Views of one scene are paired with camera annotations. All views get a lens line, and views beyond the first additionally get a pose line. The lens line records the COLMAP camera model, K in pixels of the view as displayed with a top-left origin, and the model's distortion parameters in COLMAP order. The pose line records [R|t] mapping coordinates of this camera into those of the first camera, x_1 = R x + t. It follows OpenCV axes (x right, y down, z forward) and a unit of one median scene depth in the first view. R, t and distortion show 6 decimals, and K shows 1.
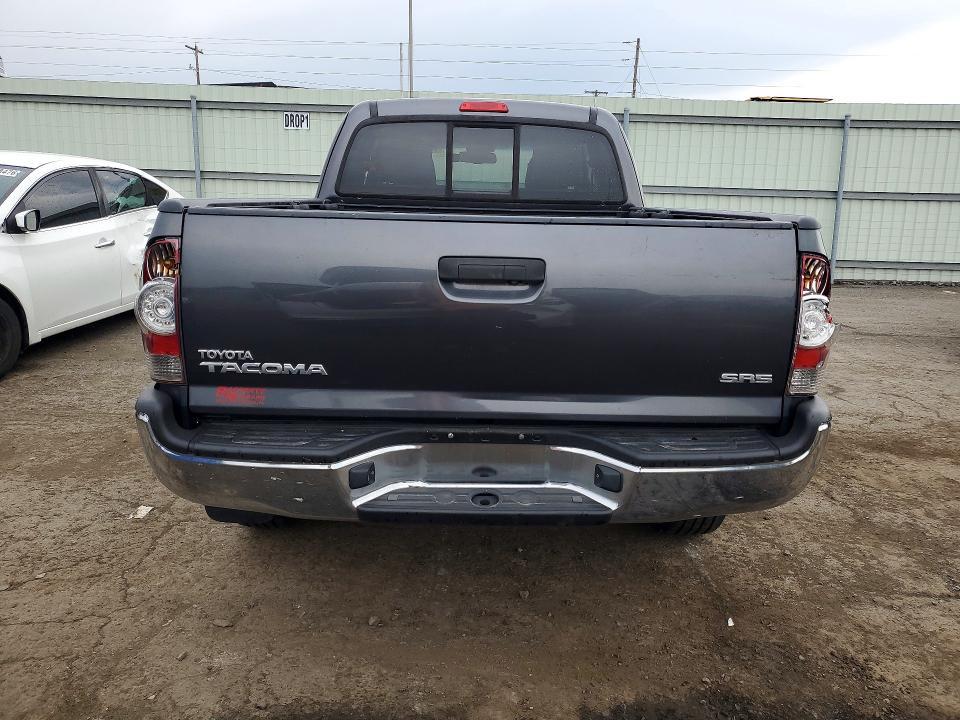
lens RADIAL K [[759.4, 0, 495.1], [0, 759.4, 355.7], [0, 0, 1]] dist [0.011794, 0.009619]
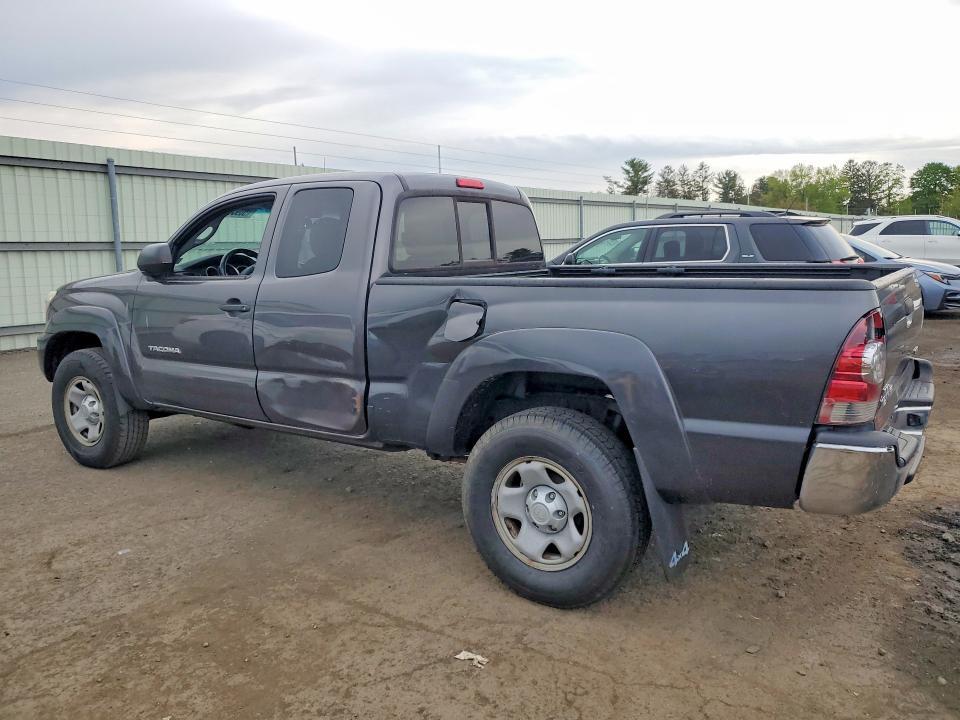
lens RADIAL K [[759.4, 0, 477.9], [0, 759.4, 356.1], [0, 0, 1]] dist [0.011794, 0.009619]
pose [[0.575600, -0.165394, 0.800831, -1.071810], [0.205583, 0.977146, 0.054045, -0.166223], [-0.791468, 0.133528, 0.596447, 0.439678]]
